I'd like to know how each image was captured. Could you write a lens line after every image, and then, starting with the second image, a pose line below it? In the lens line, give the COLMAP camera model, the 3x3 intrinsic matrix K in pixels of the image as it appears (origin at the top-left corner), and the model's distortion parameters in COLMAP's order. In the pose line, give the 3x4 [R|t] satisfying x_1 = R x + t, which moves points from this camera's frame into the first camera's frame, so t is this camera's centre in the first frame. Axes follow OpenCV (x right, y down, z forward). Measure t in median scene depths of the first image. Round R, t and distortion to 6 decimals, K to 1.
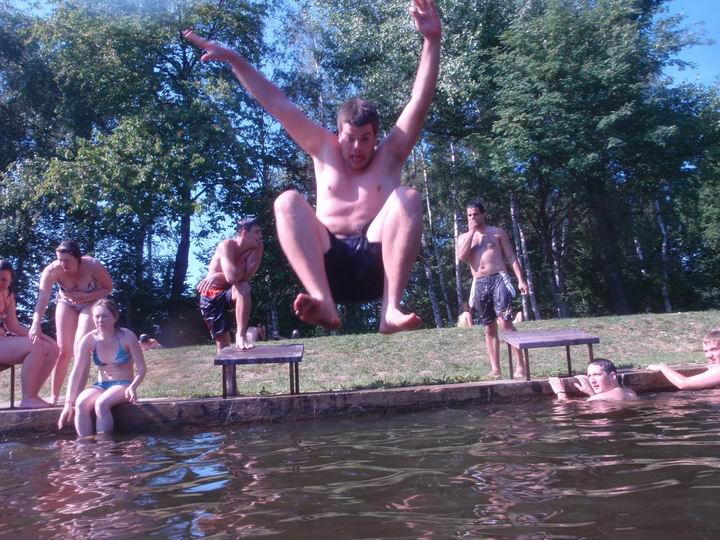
lens RADIAL K [[582.8, 0, 356.4], [0, 582.8, 266.3], [0, 0, 1]] dist [-0.084144, 0.045040]
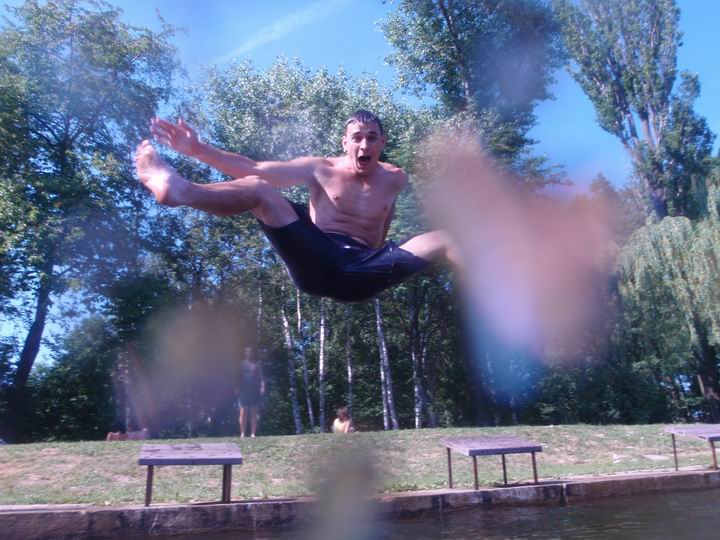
lens RADIAL K [[582.8, 0, 356.4], [0, 582.8, 266.3], [0, 0, 1]] dist [-0.084144, 0.045040]
pose [[0.966063, 0.101373, 0.237582, -0.047861], [-0.058170, 0.981526, -0.182273, 0.005253], [-0.251670, 0.162268, 0.954113, 0.021513]]
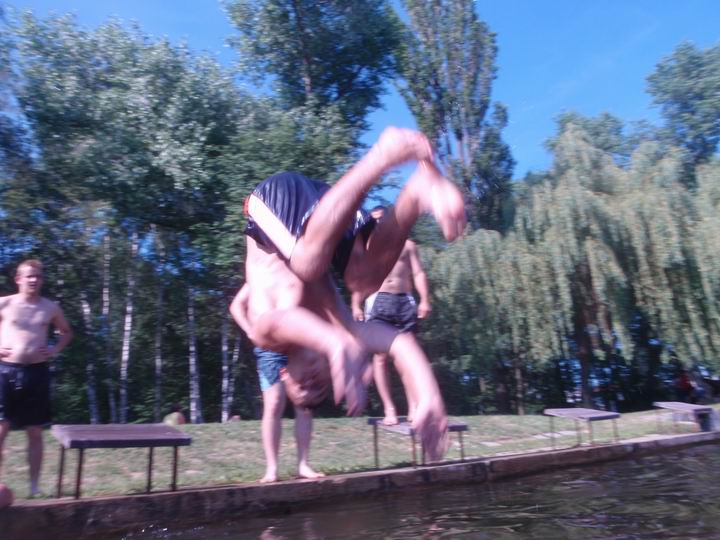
lens RADIAL K [[585.6, 0, 354.2], [0, 585.6, 265.4], [0, 0, 1]] dist [-0.088585, 0.055357]
pose [[0.823105, 0.167715, 0.542559, -0.106257], [-0.065872, 0.977143, -0.202120, 0.021088], [-0.564056, 0.130626, 0.815339, 0.068604]]
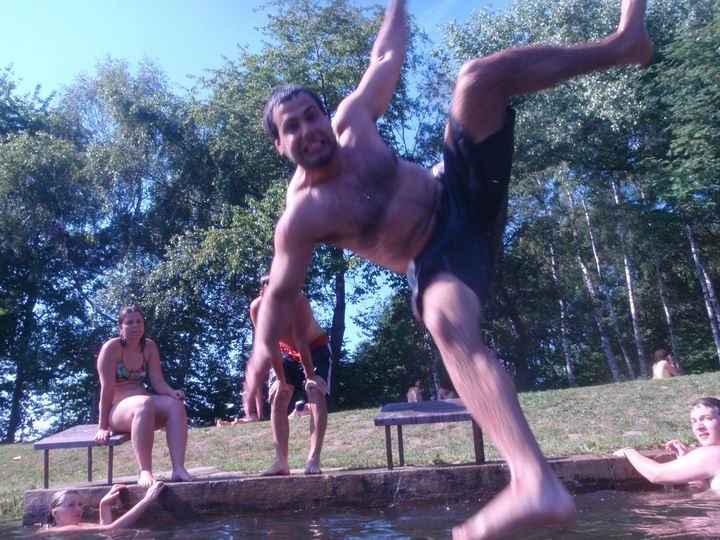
lens RADIAL K [[584.2, 0, 362.9], [0, 584.2, 266.1], [0, 0, 1]] dist [-0.084275, 0.058526]
pose [[0.966153, -0.079752, -0.245331, -0.015062], [0.052355, 0.991840, -0.116246, 0.013449], [0.252600, 0.099468, 0.962445, 0.063619]]
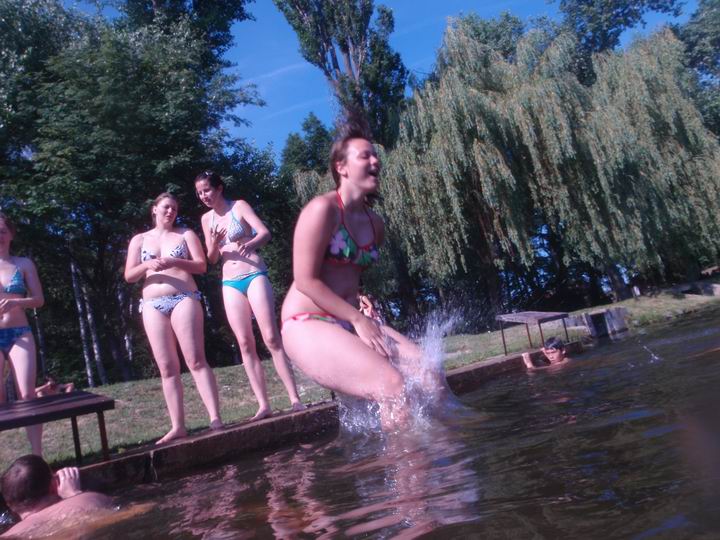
lens RADIAL K [[589.1, 0, 348.5], [0, 589.1, 267.2], [0, 0, 1]] dist [-0.083830, 0.056899]
pose [[0.772426, 0.007577, 0.635060, 0.062613], [0.064479, 0.993827, -0.090283, 0.015369], [-0.631823, 0.110685, 0.767169, 0.093396]]
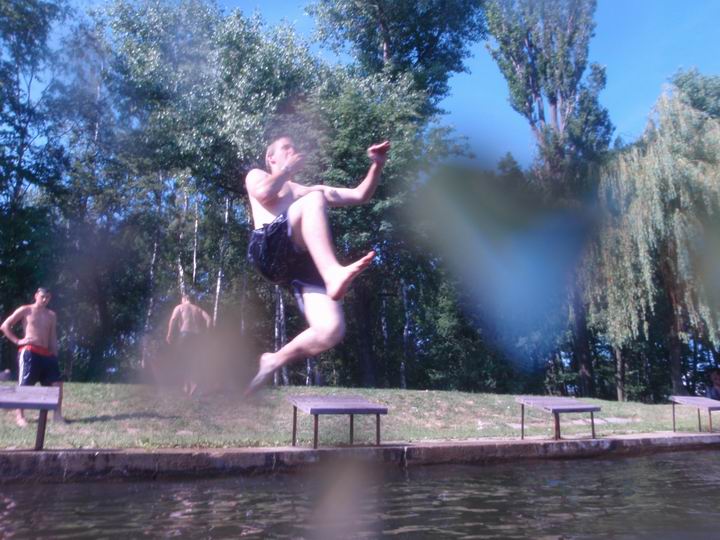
lens RADIAL K [[583.9, 0, 354.6], [0, 583.9, 262.4], [0, 0, 1]] dist [-0.084551, 0.048690]
pose [[0.906418, 0.163450, 0.389476, -0.017996], [-0.119615, 0.983676, -0.134440, 0.005306], [-0.405092, 0.075272, 0.911172, 0.026841]]
